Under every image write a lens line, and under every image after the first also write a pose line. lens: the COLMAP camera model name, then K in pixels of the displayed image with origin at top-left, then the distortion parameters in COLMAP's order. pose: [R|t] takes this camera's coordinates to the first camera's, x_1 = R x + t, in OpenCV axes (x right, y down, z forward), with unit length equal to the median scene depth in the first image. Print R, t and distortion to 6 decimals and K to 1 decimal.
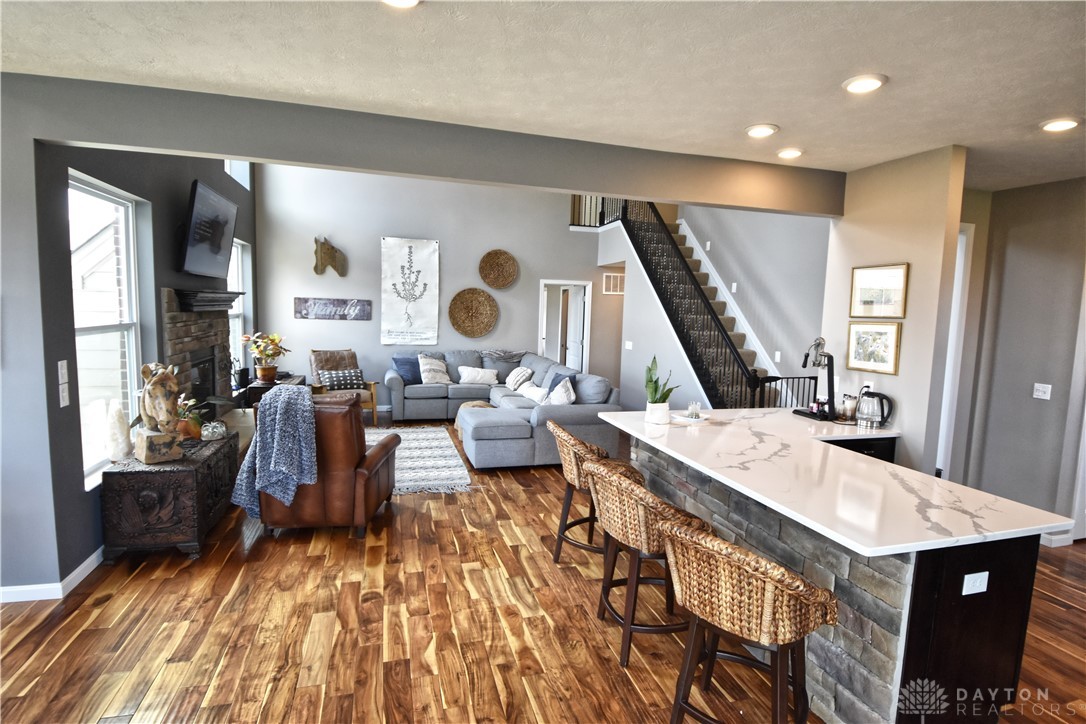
lens RADIAL K [[548.9, 0, 546.8], [0, 548.9, 362.7], [0, 0, 1]] dist [0.044084, -0.043364]
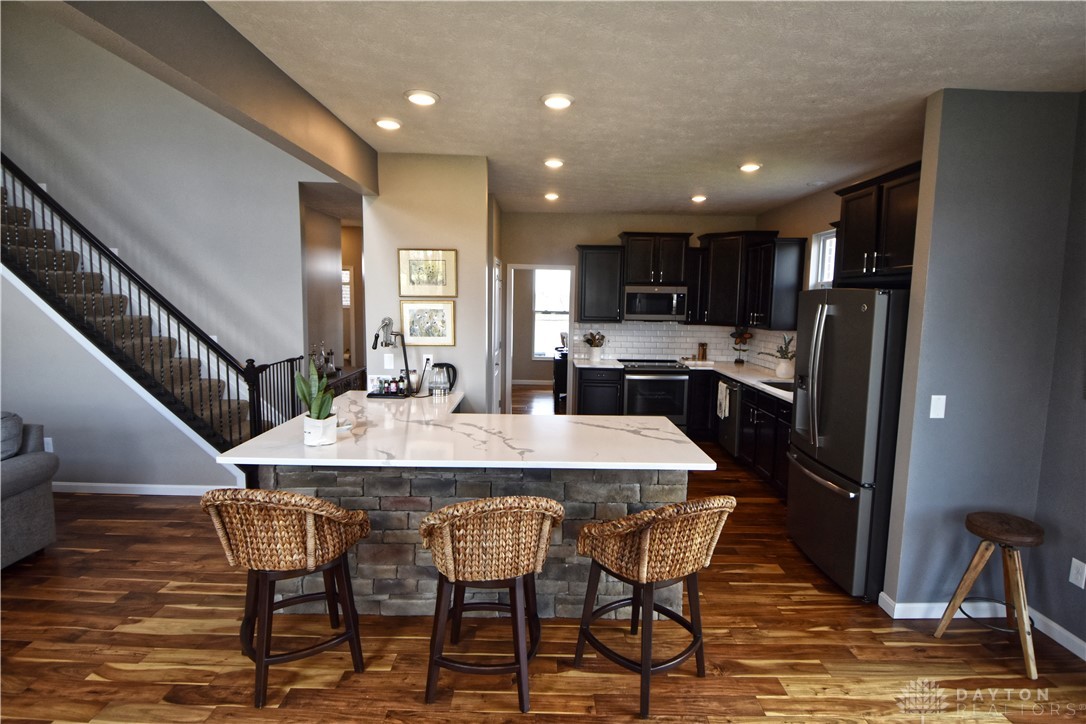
lens RADIAL K [[548.9, 0, 546.8], [0, 548.9, 362.7], [0, 0, 1]] dist [0.044084, -0.043364]
pose [[0.284913, -0.139656, 0.948325, -0.409722], [0.087604, 0.988983, 0.119324, -0.062734], [-0.954542, 0.049080, 0.294009, 0.470736]]
